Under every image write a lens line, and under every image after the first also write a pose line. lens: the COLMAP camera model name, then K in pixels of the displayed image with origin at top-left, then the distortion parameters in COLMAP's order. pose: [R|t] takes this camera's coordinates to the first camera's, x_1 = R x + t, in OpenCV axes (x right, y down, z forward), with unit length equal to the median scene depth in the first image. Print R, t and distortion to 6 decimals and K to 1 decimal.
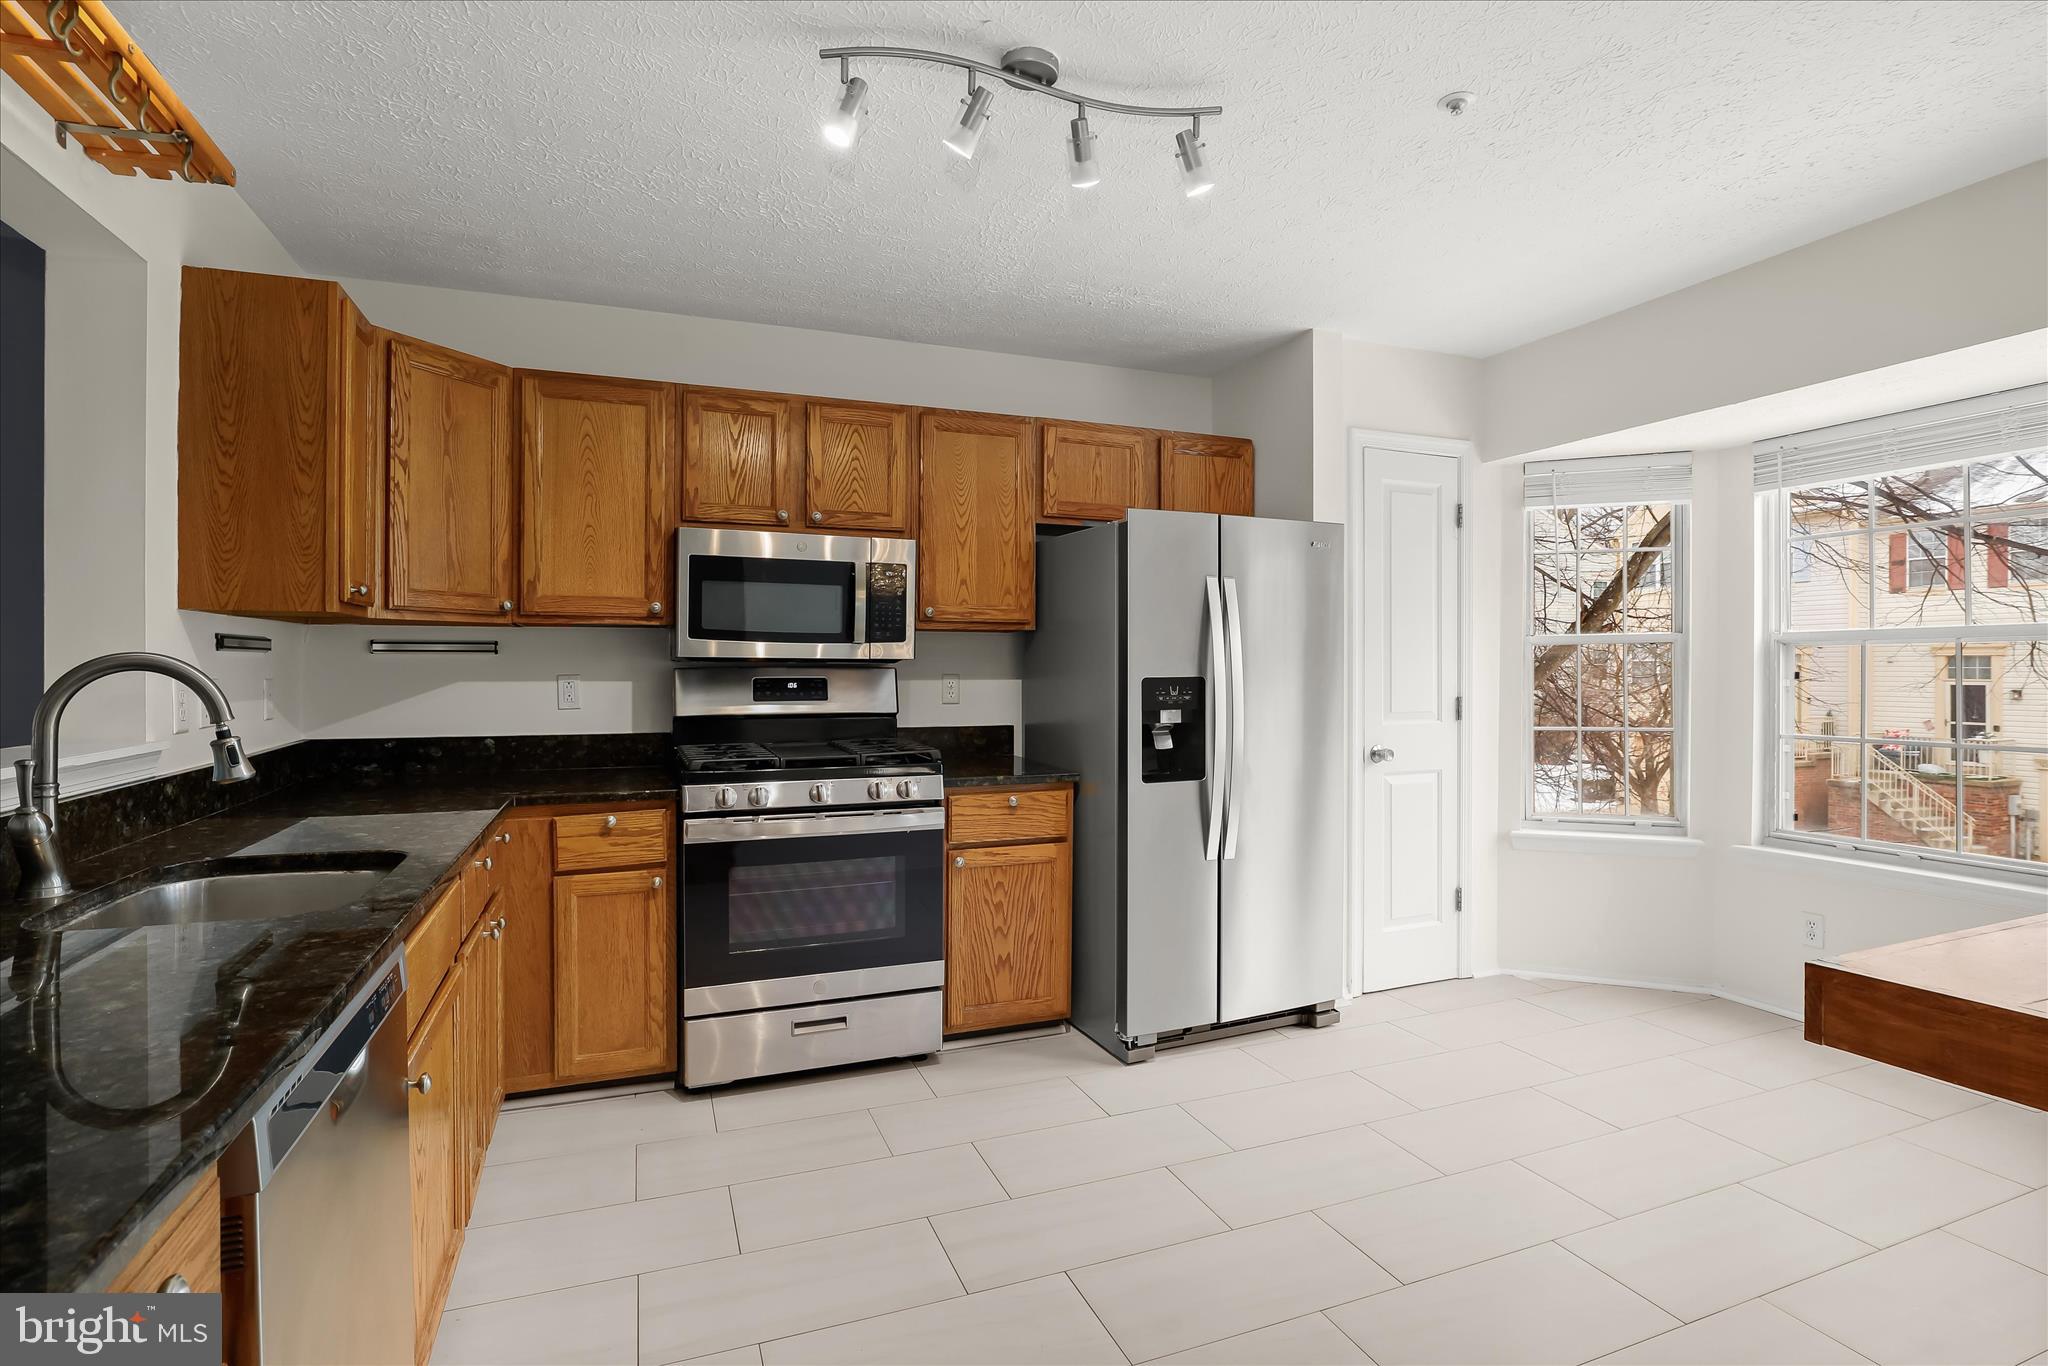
lens RADIAL K [[977.0, 0, 1020.9], [0, 977.0, 678.0], [0, 0, 1]] dist [-0.012296, 0.001979]
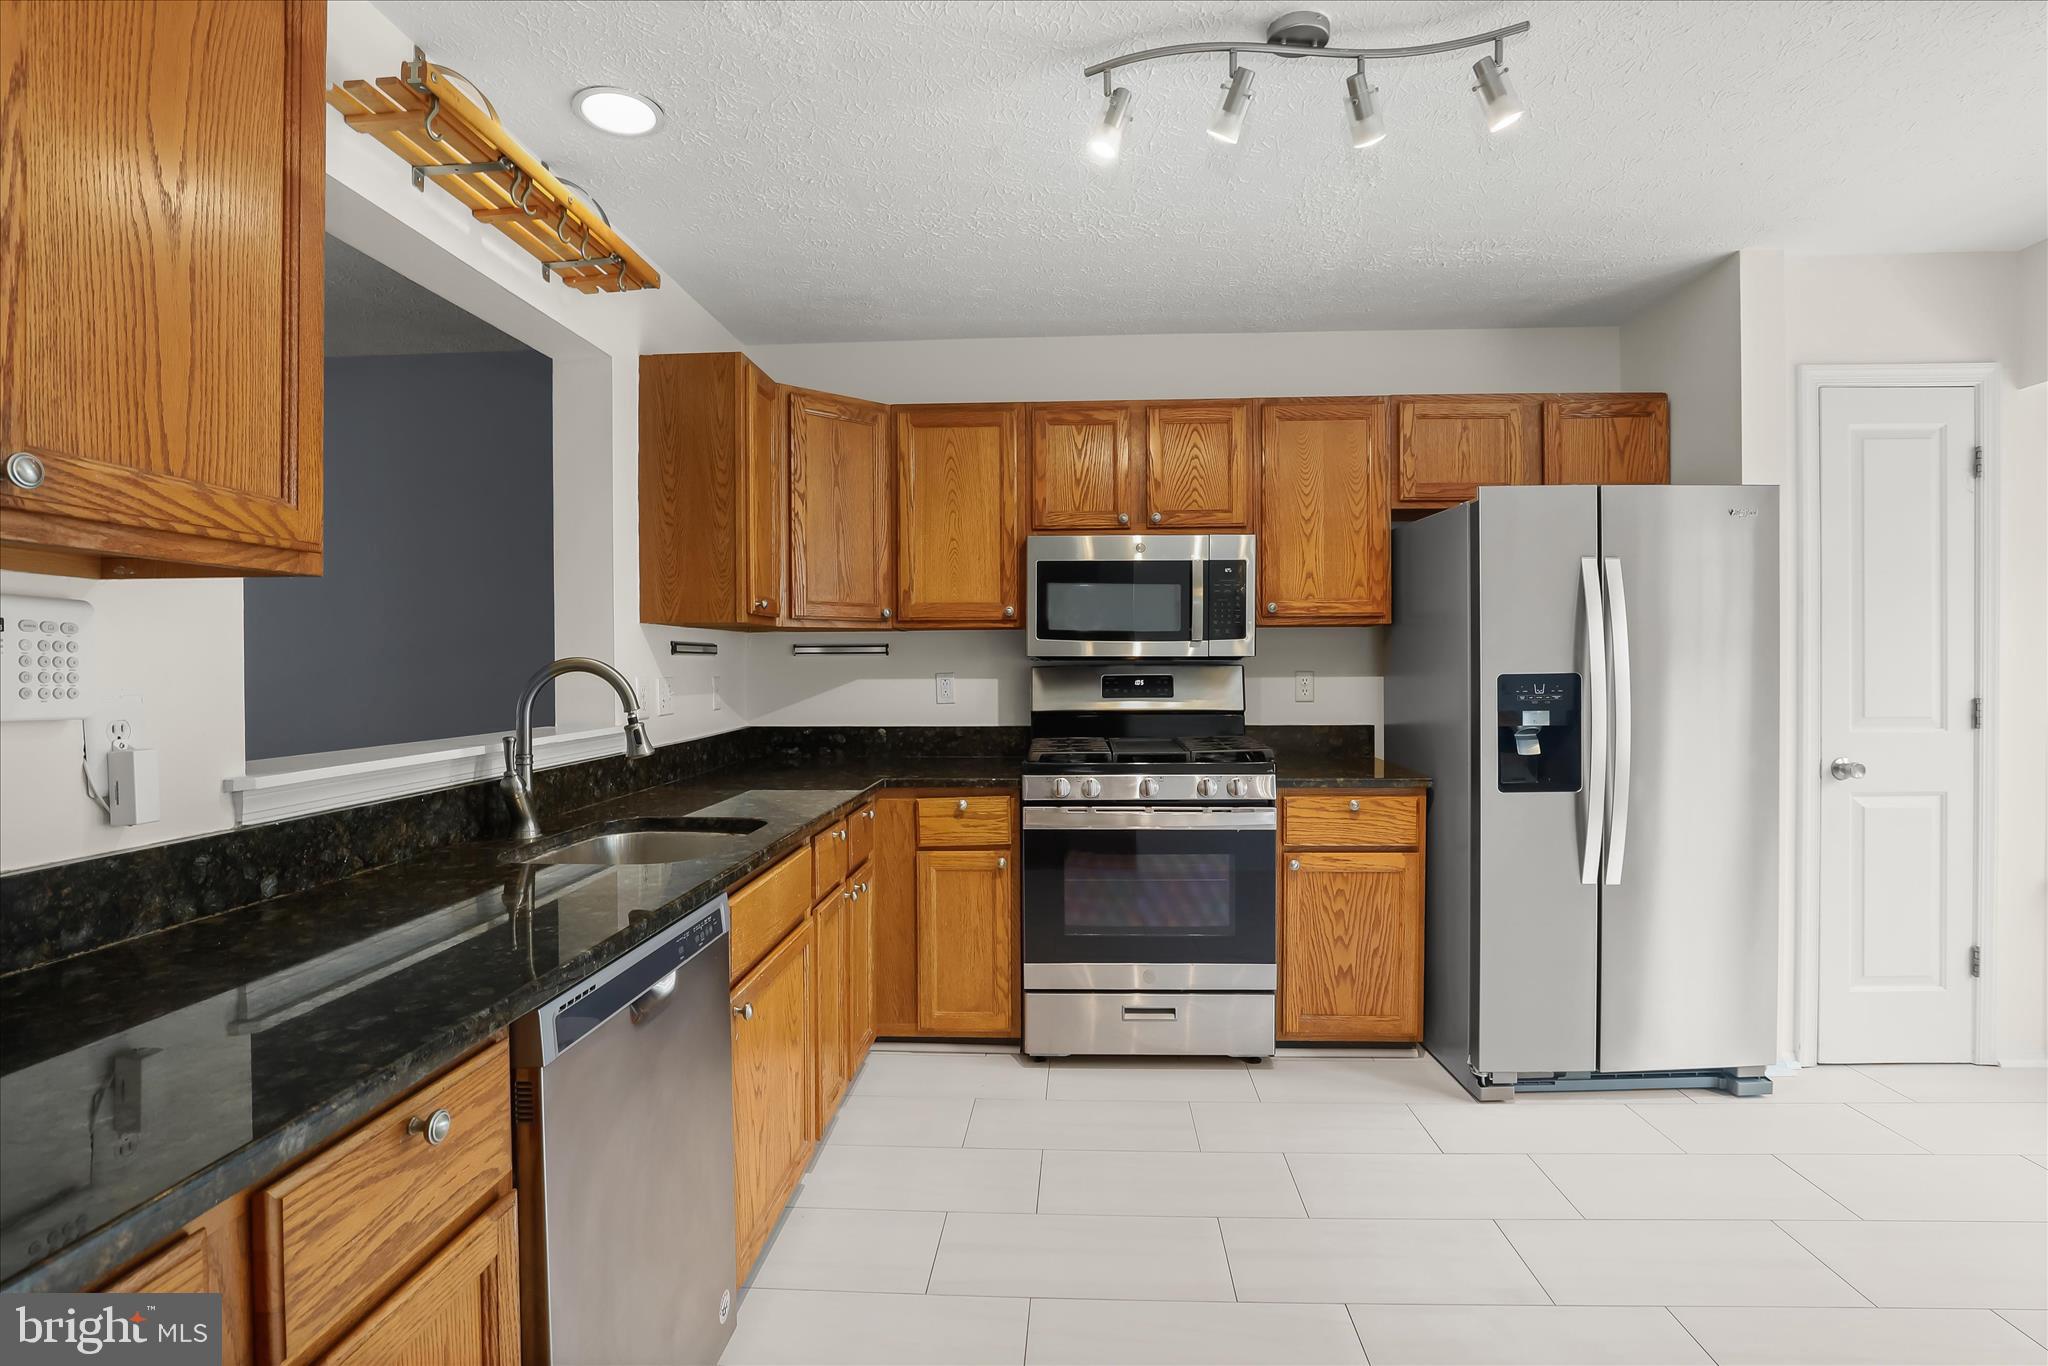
lens RADIAL K [[979.4, 0, 1063.4], [0, 979.4, 683.6], [0, 0, 1]] dist [-0.013961, 0.000090]
pose [[0.918771, 0.001405, -0.394788, 0.112677], [0.002167, 0.999961, 0.008602, -0.000415], [0.394785, -0.008759, 0.918732, 0.019783]]
